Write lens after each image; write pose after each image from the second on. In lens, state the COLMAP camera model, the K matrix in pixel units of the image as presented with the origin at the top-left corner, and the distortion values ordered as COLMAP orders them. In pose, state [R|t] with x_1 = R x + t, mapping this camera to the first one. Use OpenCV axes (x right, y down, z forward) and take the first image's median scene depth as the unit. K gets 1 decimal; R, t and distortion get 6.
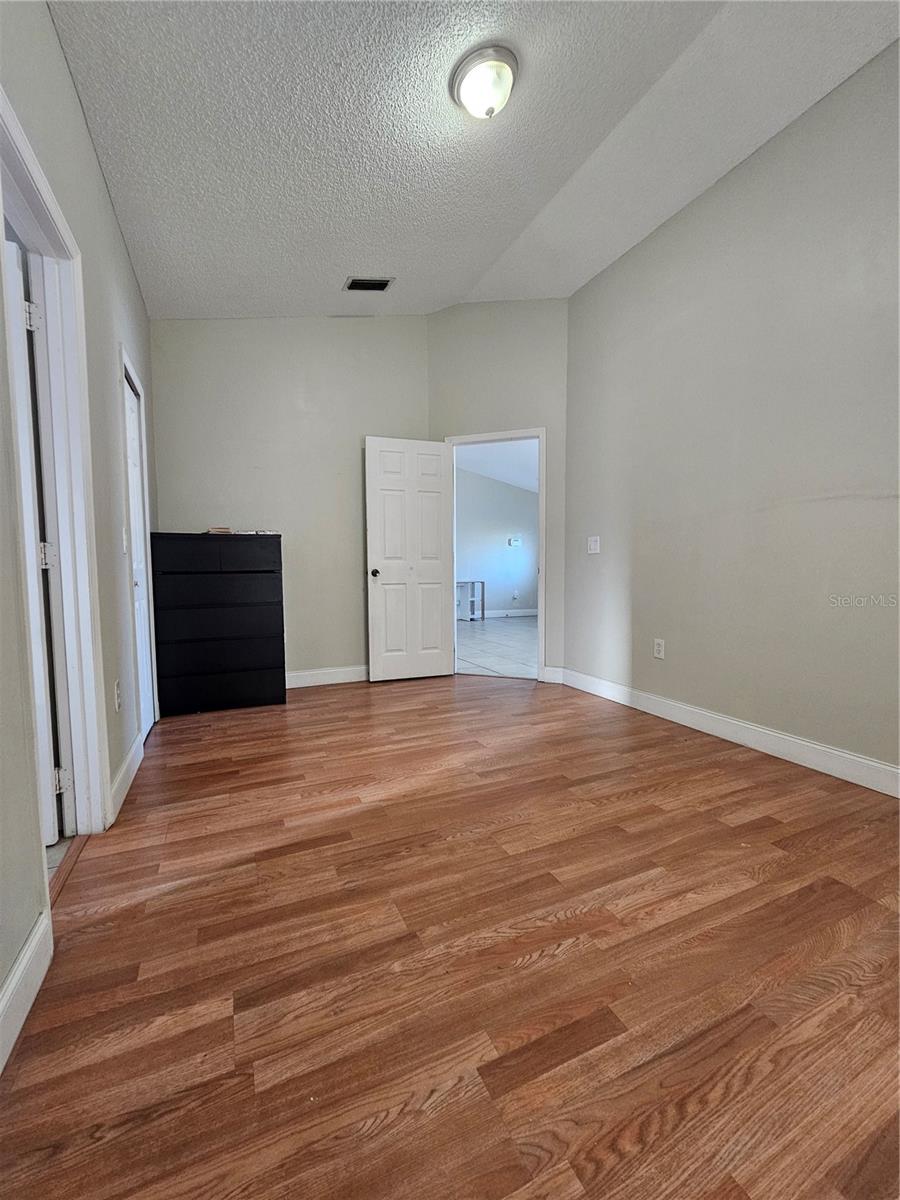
lens RADIAL K [[490.6, 0, 457.1], [0, 490.6, 604.5], [0, 0, 1]] dist [-0.000366, 0.000775]
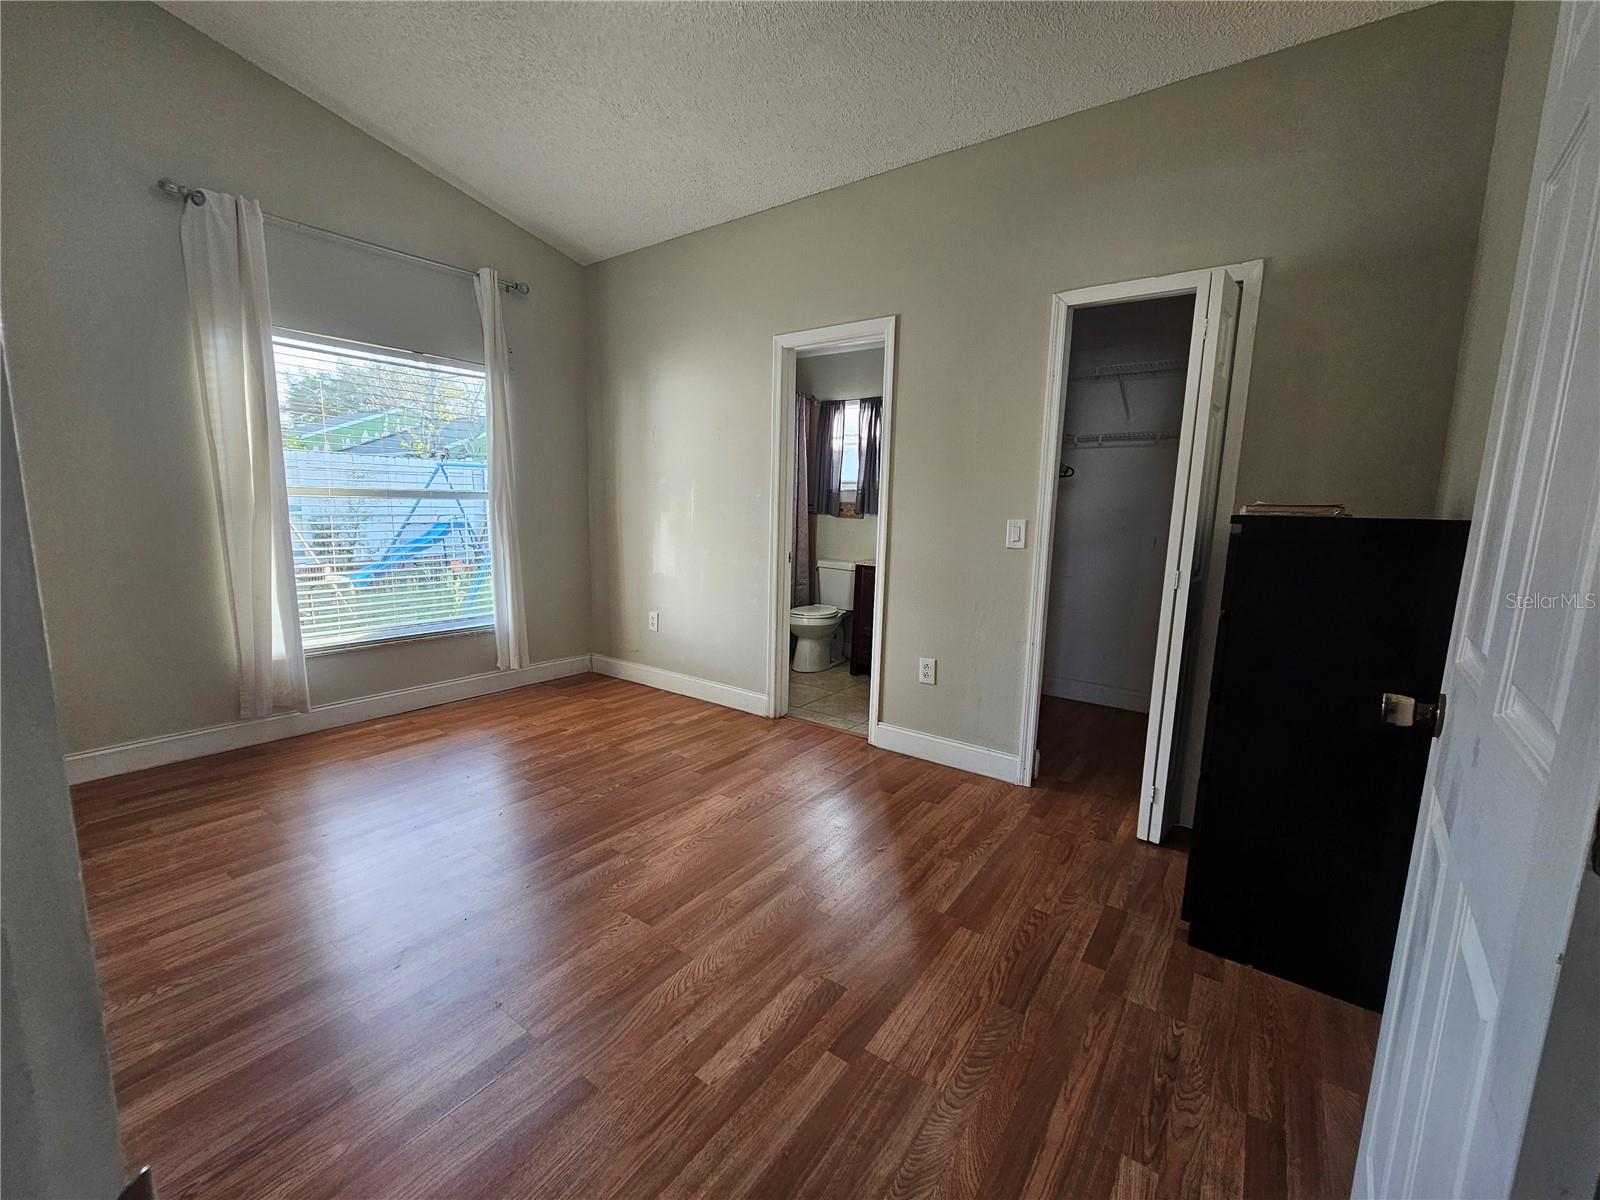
lens RADIAL K [[654.1, 0, 795.6], [0, 654.1, 597.3], [0, 0, 1]] dist [-0.000366, 0.000775]
pose [[-0.880846, 0.052411, -0.470492, 0.291568], [-0.054493, 0.976021, 0.210747, -0.294143], [0.470255, 0.211274, -0.856868, 2.208640]]
